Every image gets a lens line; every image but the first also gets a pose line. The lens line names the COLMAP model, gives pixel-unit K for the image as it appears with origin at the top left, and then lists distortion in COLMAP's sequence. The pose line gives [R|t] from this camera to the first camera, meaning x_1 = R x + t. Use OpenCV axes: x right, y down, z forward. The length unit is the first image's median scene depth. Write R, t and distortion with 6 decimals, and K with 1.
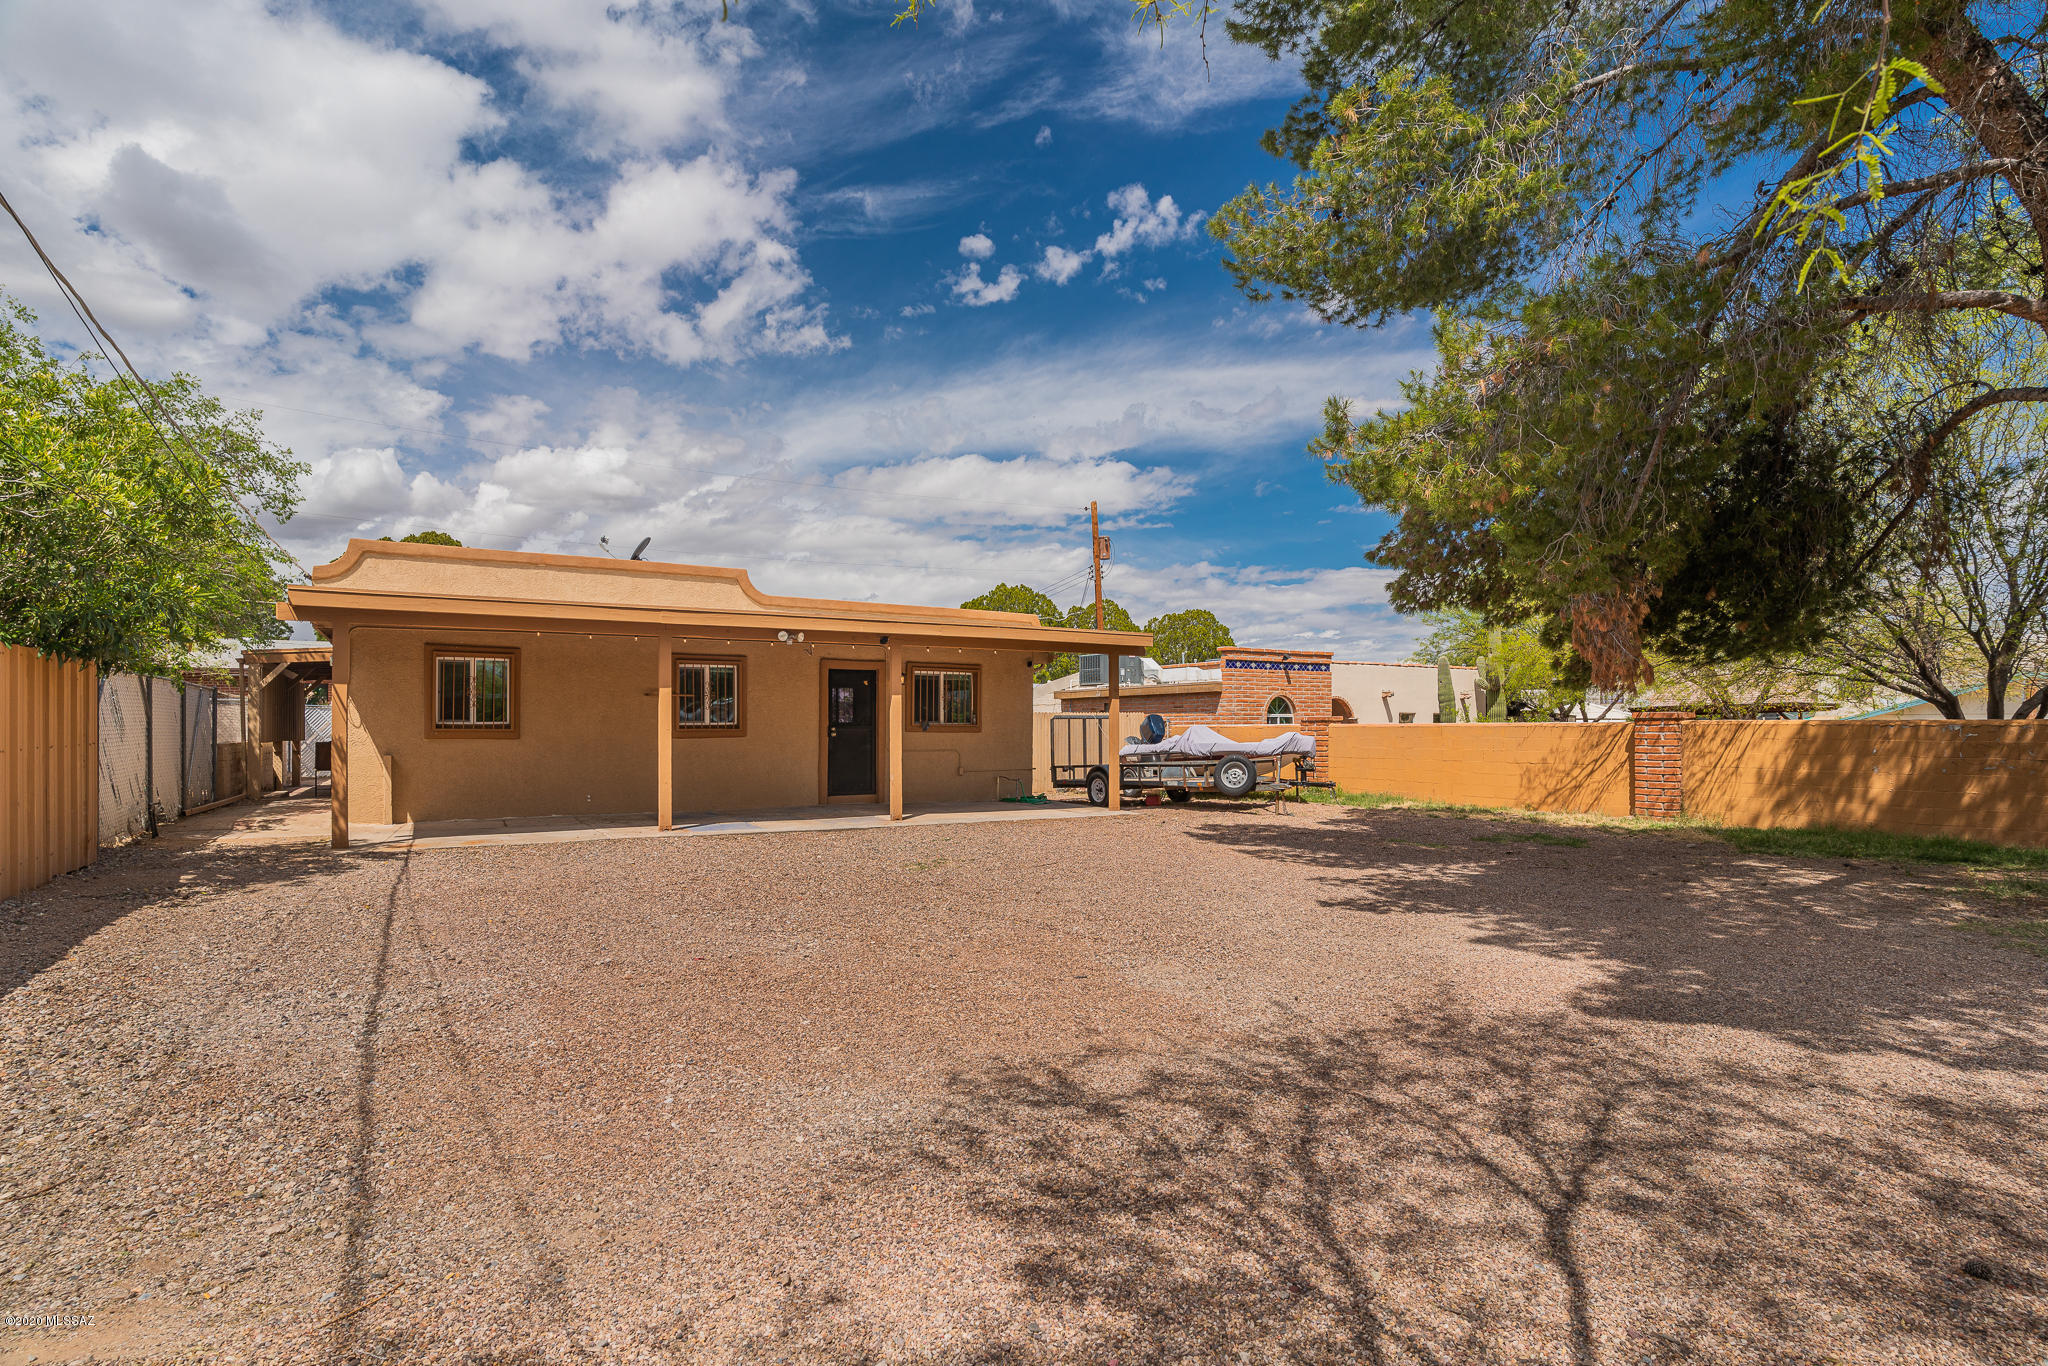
lens RADIAL K [[1078.8, 0, 1025.8], [0, 1078.8, 689.2], [0, 0, 1]] dist [-0.033548, 0.009186]
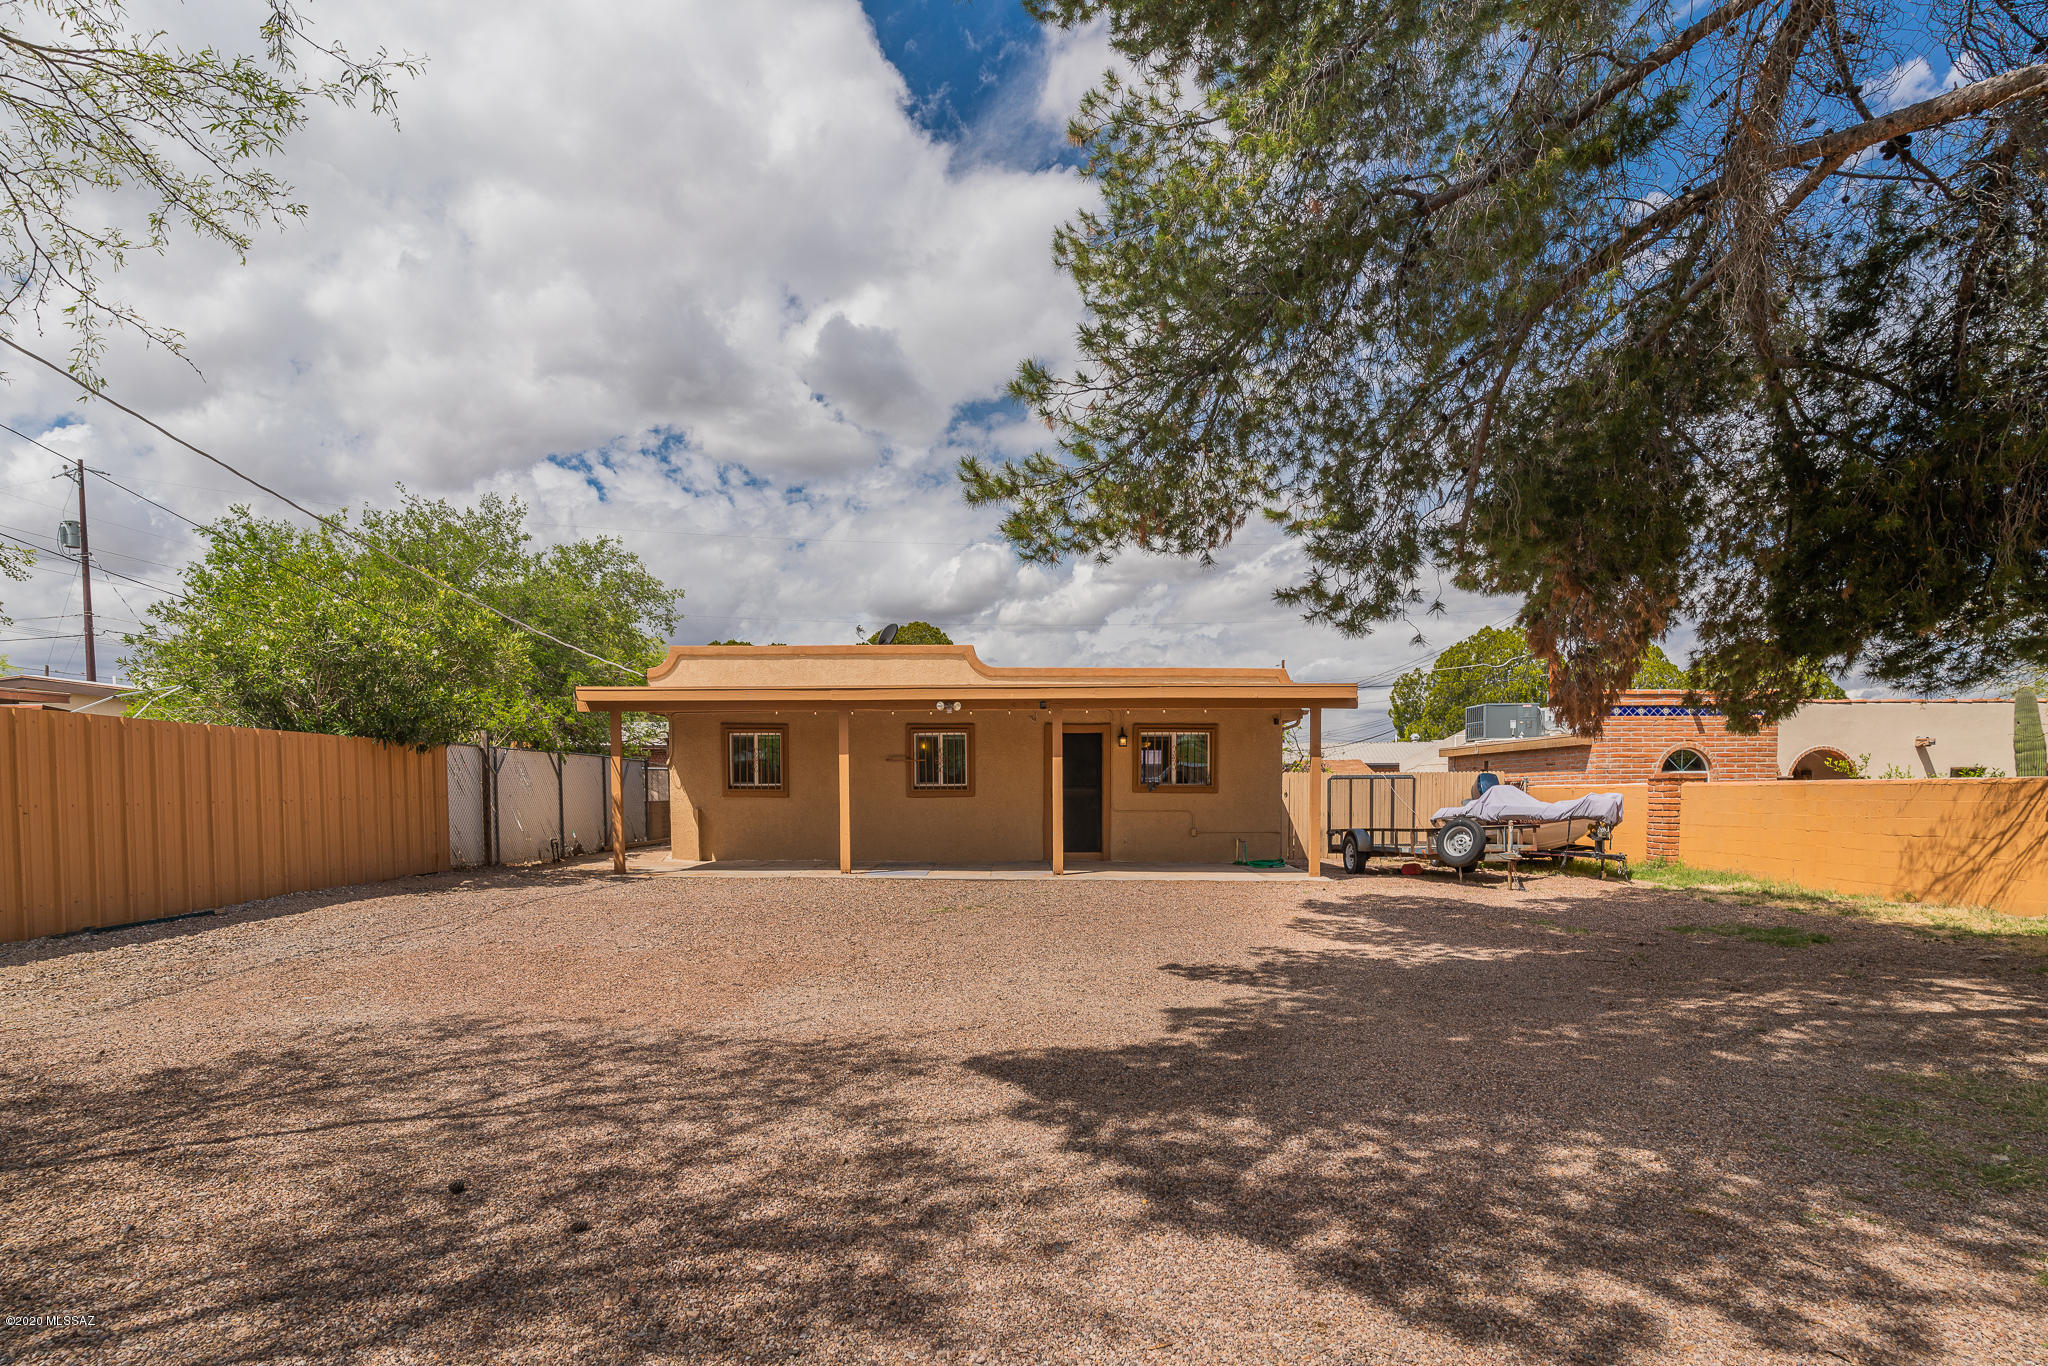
lens RADIAL K [[1078.8, 0, 932.1], [0, 1078.8, 819.9], [0, 0, 1]] dist [-0.033548, 0.009186]
pose [[0.835206, 0.014429, -0.549747, 0.299677], [0.019629, 0.998236, 0.056023, 0.004963], [0.549586, -0.057582, 0.833450, 0.040457]]
